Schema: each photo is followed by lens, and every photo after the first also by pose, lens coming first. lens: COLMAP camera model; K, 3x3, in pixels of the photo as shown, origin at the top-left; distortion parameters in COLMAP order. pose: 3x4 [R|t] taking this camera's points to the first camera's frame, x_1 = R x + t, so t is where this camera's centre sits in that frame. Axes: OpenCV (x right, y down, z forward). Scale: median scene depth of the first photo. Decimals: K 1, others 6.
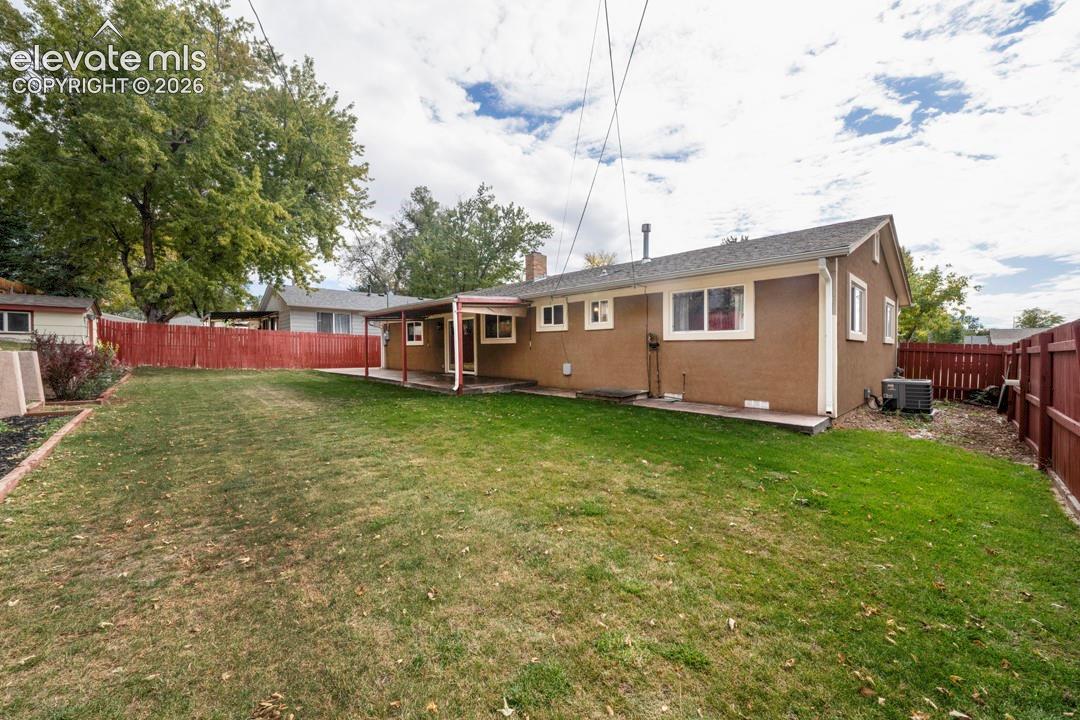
lens RADIAL K [[407.0, 0, 535.1], [0, 407.0, 349.8], [0, 0, 1]] dist [-0.003938, -0.000174]
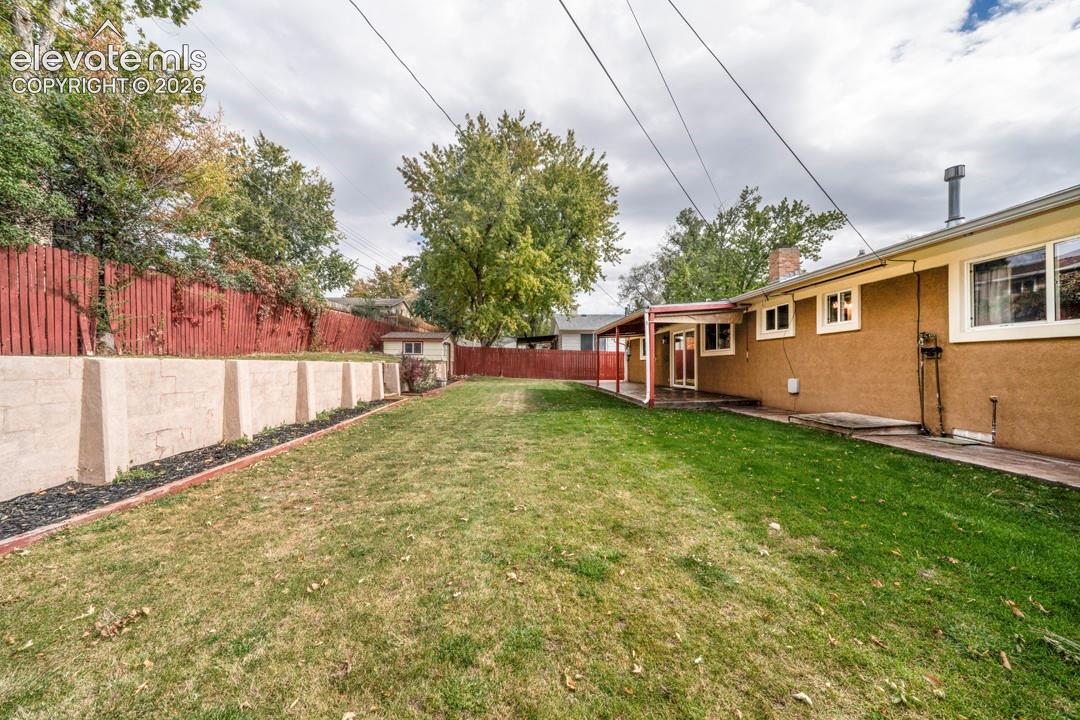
lens RADIAL K [[369.3, 0, 537.8], [0, 369.3, 361.6], [0, 0, 1]] dist [-0.007721, -0.000111]
pose [[0.754787, -0.008187, -0.655918, 0.160359], [-0.001205, 0.999903, -0.013868, 0.010841], [0.655968, 0.011257, 0.754704, 0.137785]]
